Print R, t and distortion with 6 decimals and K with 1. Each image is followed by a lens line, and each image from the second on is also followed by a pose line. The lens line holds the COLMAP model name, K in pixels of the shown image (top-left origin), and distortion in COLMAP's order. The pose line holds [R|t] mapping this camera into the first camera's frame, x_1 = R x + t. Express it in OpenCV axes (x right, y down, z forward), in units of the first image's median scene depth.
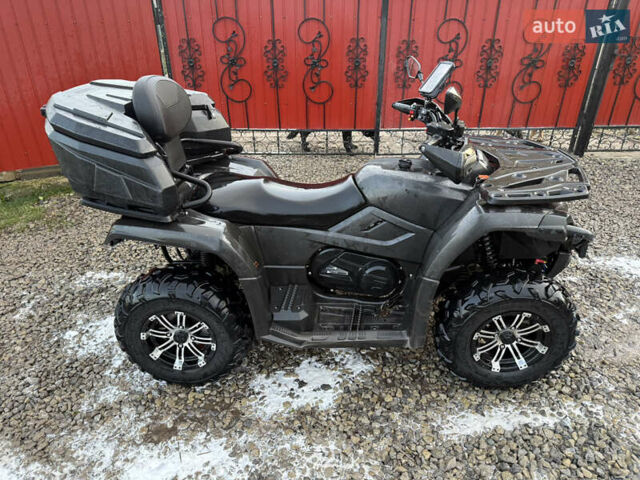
lens RADIAL K [[449.3, 0, 321.8], [0, 449.3, 241.1], [0, 0, 1]] dist [0.104767, -0.168100]
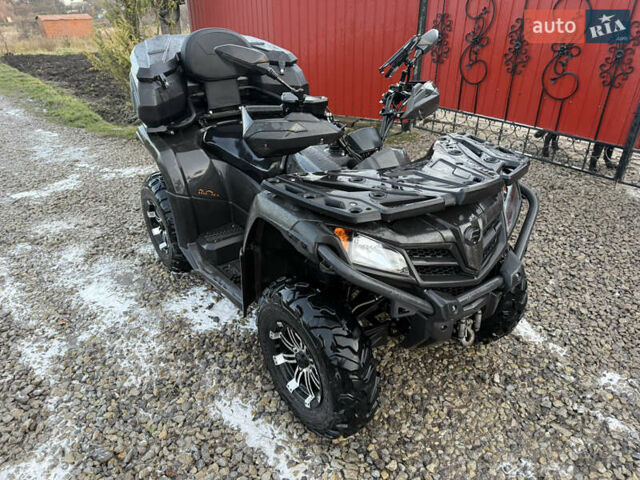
lens RADIAL K [[449.8, 0, 321.6], [0, 449.8, 242.7], [0, 0, 1]] dist [0.021711, -0.024632]
pose [[0.628053, 0.380278, -0.678924, 0.400925], [-0.363324, 0.914828, 0.176311, -0.062755], [0.688146, 0.135937, 0.712725, 0.180294]]
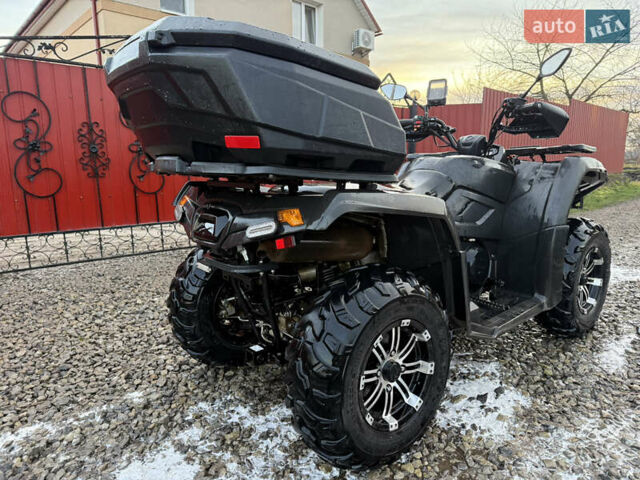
lens RADIAL K [[451.7, 0, 320.7], [0, 451.7, 244.4], [0, 0, 1]] dist [0.004503, -0.003782]
pose [[0.741780, -0.124090, 0.659063, -0.364692], [0.325299, 0.925958, -0.191785, 0.059287], [-0.586466, 0.356655, 0.727224, 0.233823]]
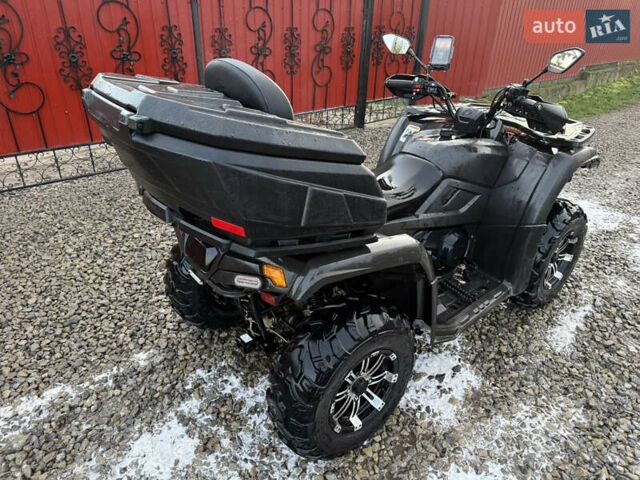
lens RADIAL K [[449.8, 0, 321.6], [0, 449.8, 242.7], [0, 0, 1]] dist [0.021711, -0.024632]
pose [[0.744605, -0.286719, 0.602790, -0.344505], [0.283630, 0.953373, 0.103117, -0.057606], [-0.604250, 0.094188, 0.791209, 0.183024]]
